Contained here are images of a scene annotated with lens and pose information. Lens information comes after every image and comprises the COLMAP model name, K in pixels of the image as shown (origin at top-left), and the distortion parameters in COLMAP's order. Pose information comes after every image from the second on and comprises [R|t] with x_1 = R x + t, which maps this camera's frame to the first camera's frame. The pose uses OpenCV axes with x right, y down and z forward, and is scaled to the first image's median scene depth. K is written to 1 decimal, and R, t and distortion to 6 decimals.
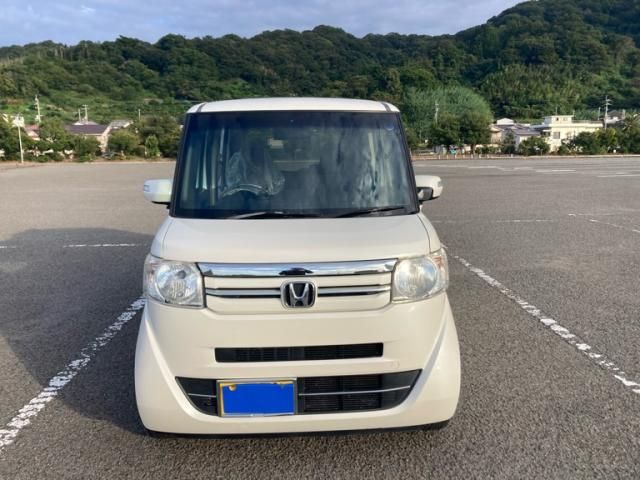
lens RADIAL K [[506.8, 0, 320.0], [0, 506.8, 240.0], [0, 0, 1]] dist [-0.011147, -0.002047]
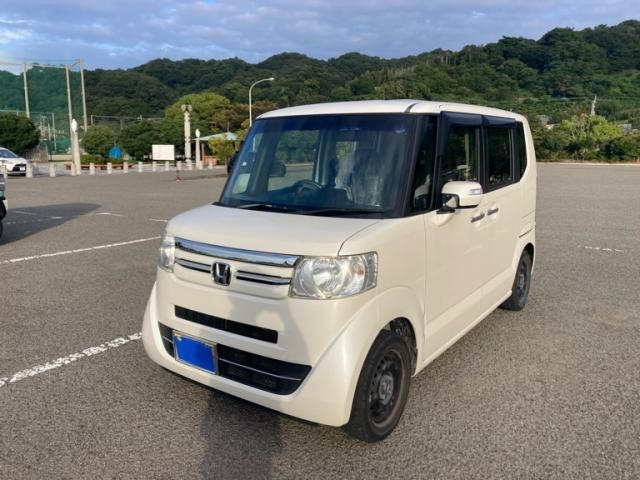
lens RADIAL K [[506.8, 0, 320.0], [0, 506.8, 240.0], [0, 0, 1]] dist [-0.011147, -0.002047]
pose [[0.793985, 0.118379, -0.596300, 0.817608], [-0.119153, 0.992137, 0.038307, -0.041324], [0.596146, 0.040636, 0.801847, 0.184094]]
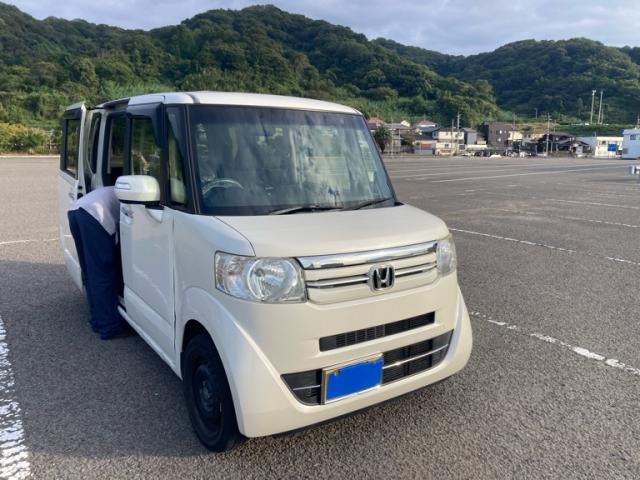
lens RADIAL K [[506.8, 0, 320.0], [0, 506.8, 240.0], [0, 0, 1]] dist [-0.011147, -0.002047]
pose [[0.853379, -0.064658, 0.517266, -0.715737], [0.064025, 0.997766, 0.019092, -0.005458], [-0.517345, 0.016826, 0.855612, 0.113520]]
